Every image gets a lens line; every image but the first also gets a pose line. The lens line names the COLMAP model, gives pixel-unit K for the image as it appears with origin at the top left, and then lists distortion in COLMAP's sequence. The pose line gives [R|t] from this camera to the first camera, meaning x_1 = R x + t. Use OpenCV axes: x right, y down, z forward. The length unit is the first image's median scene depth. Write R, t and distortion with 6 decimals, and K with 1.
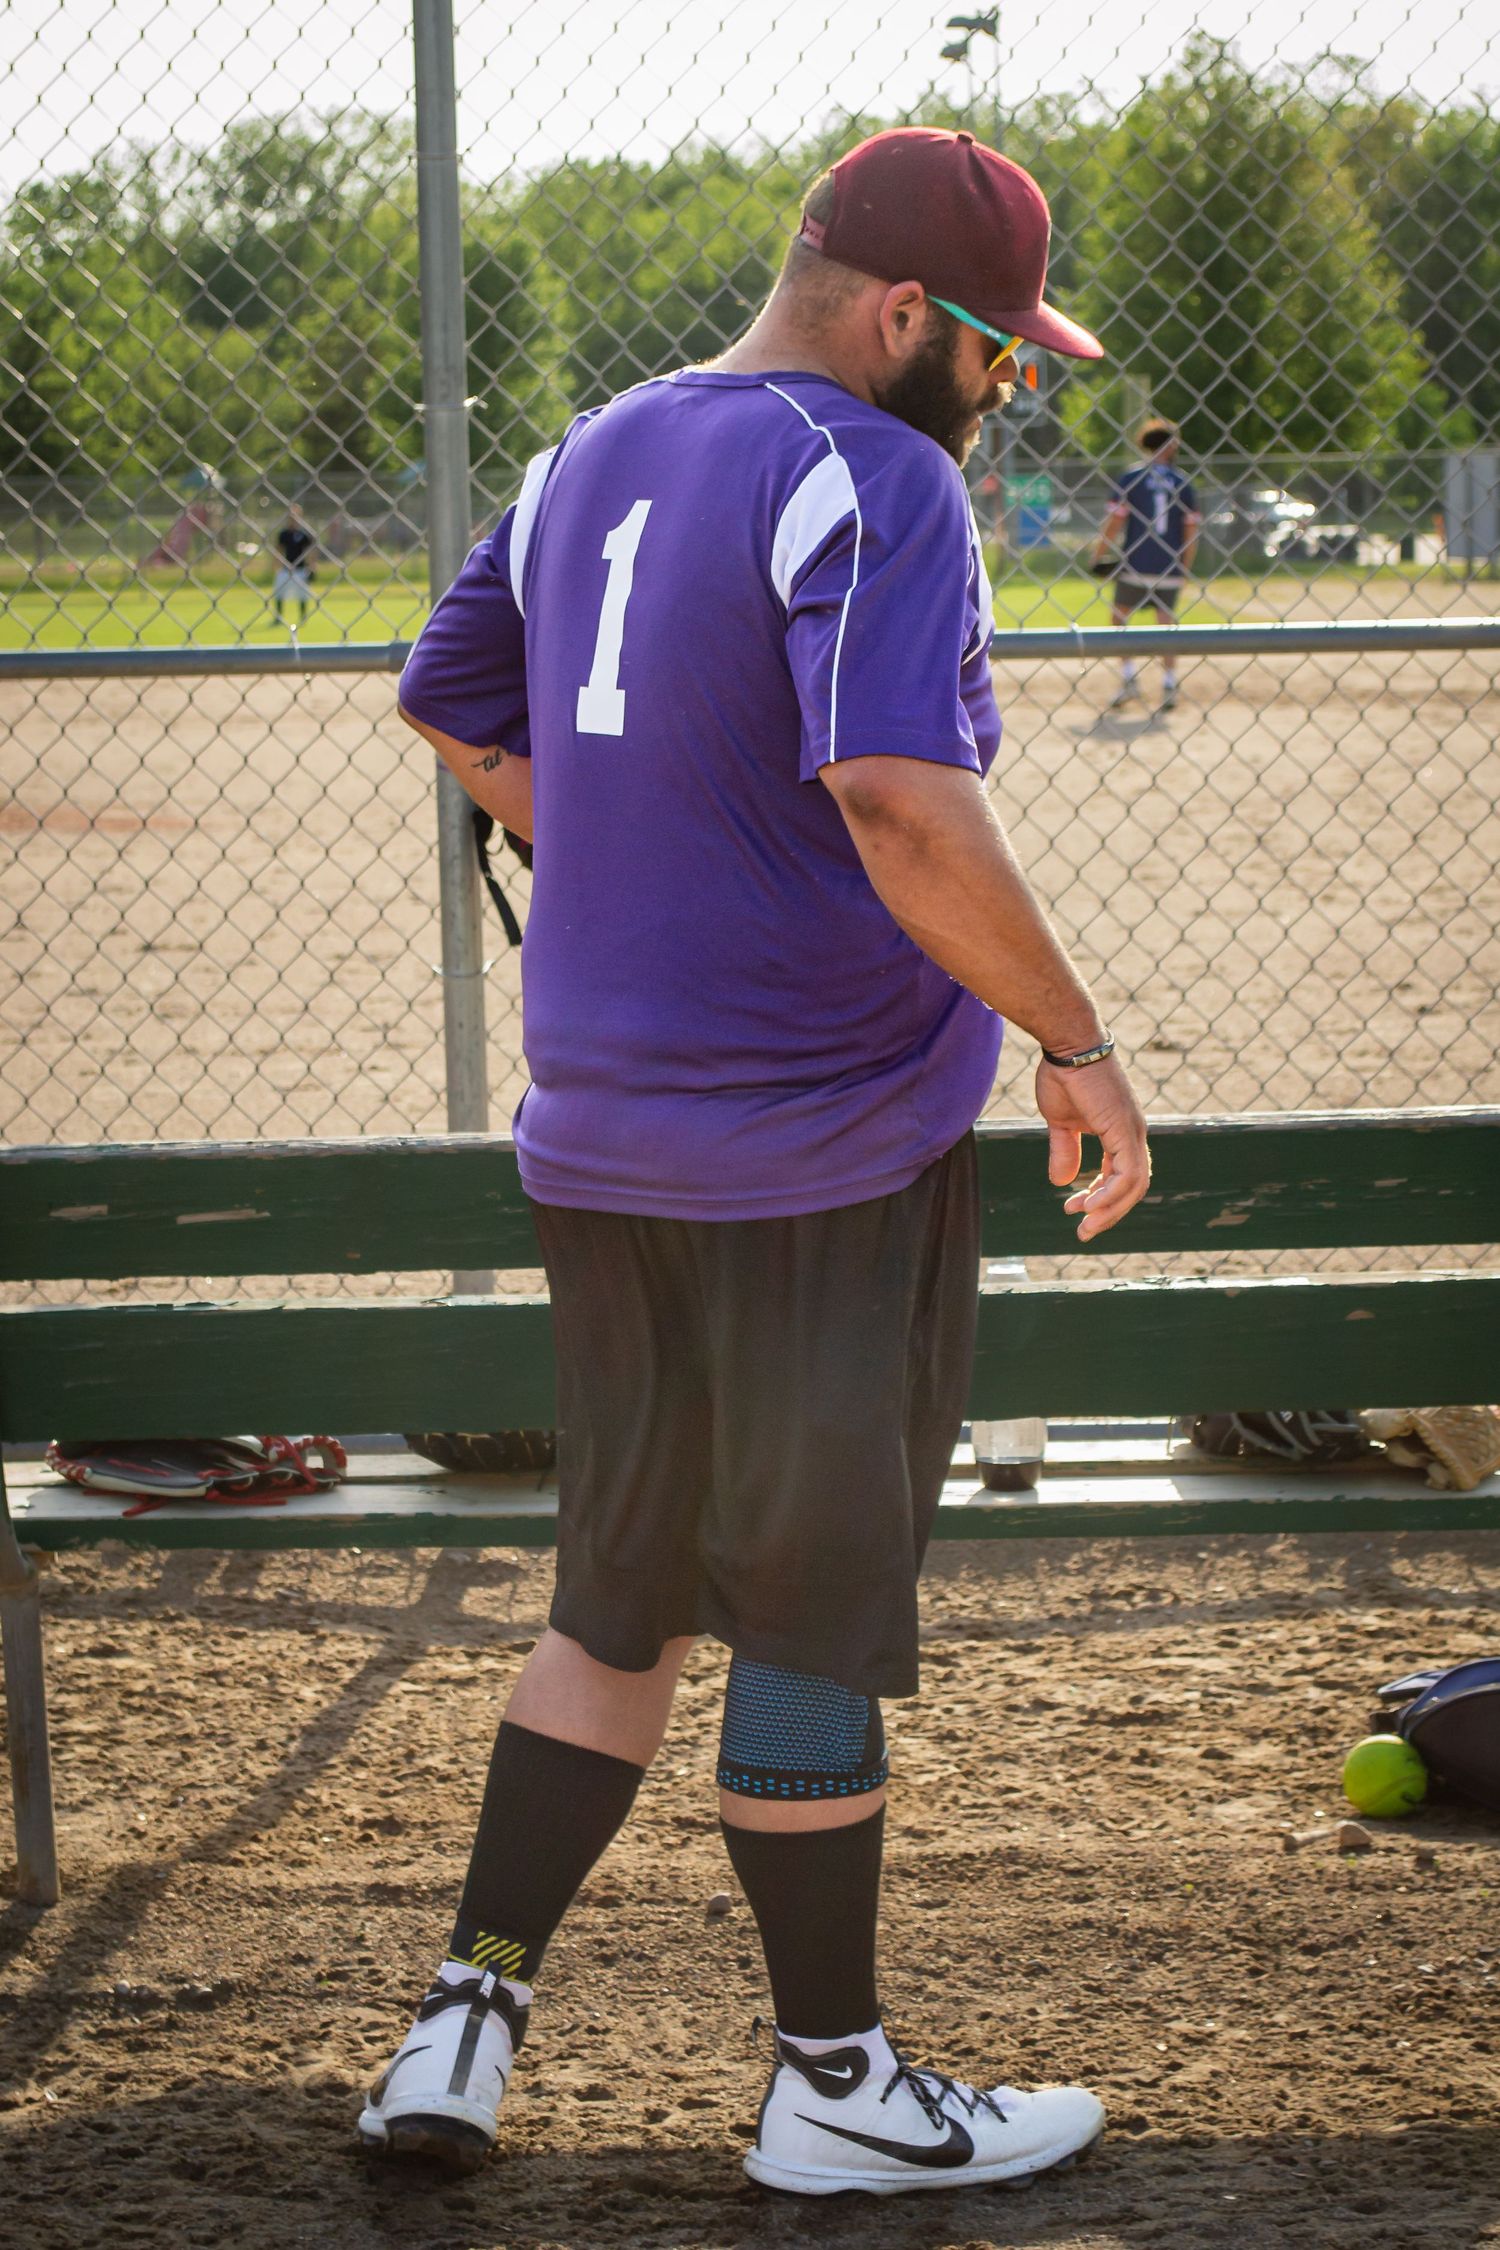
lens RADIAL K [[4499.2, 0, 750.0], [0, 4499.2, 1132.4], [0, 0, 1]] dist [0.054967, 0.000000]
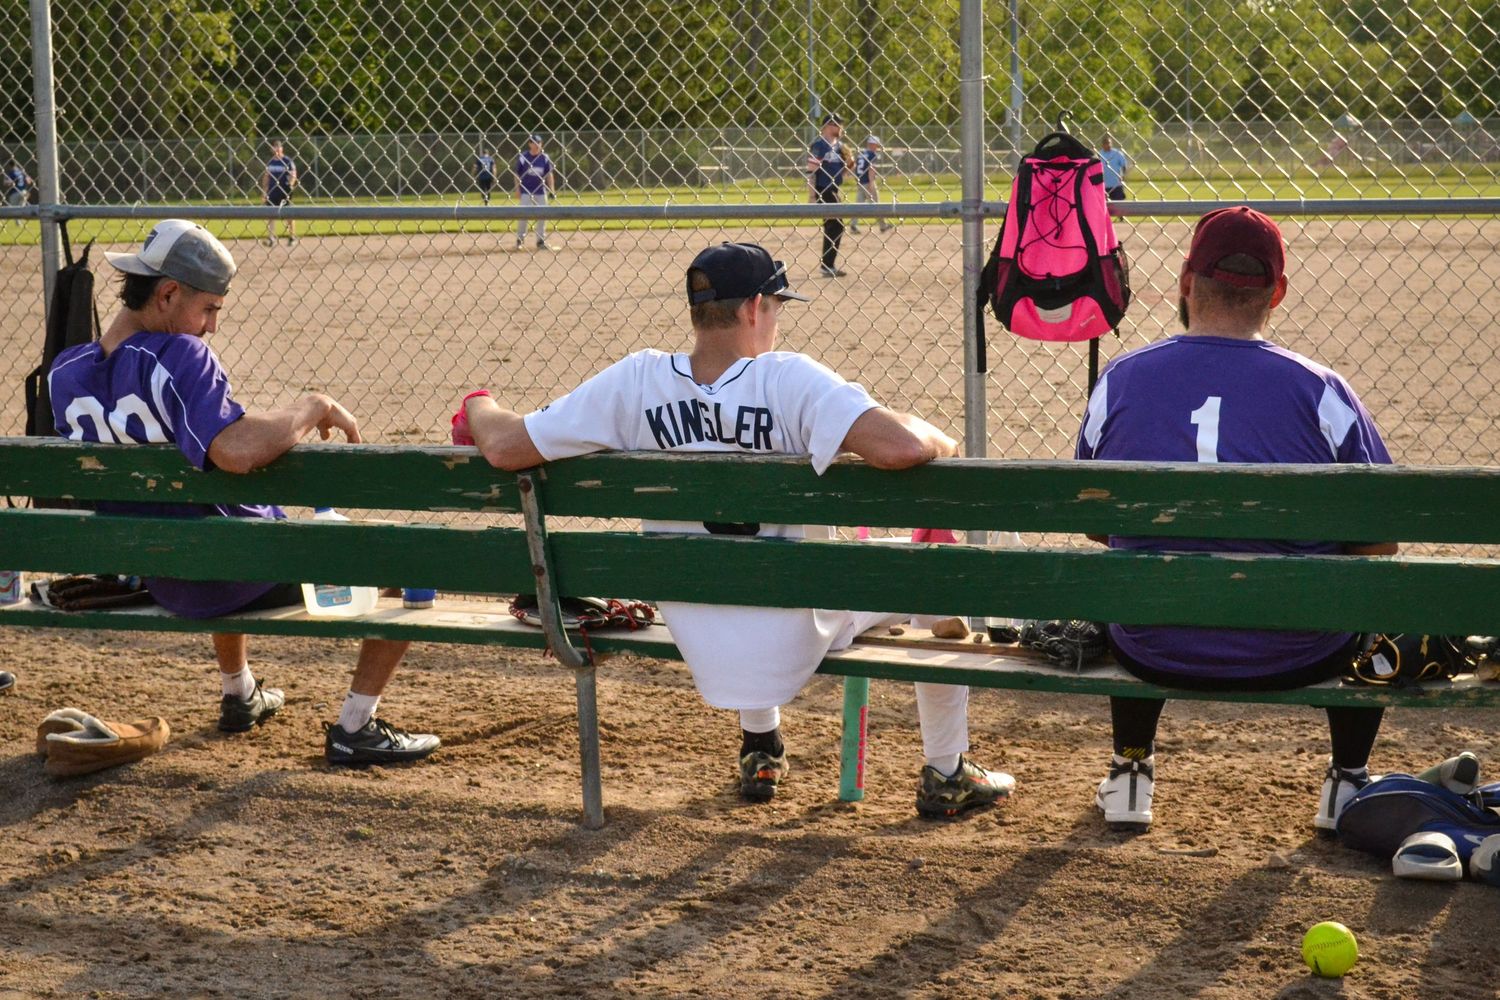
lens RADIAL K [[2291.5, 0, 750.4], [0, 2291.5, 493.8], [0, 0, 1]] dist [0.011919, 0.000000]
pose [[0.947765, 0.051298, -0.314818, 0.231793], [-0.045936, 0.998646, 0.024434, -0.005724], [0.315645, -0.008697, 0.948838, 0.059426]]
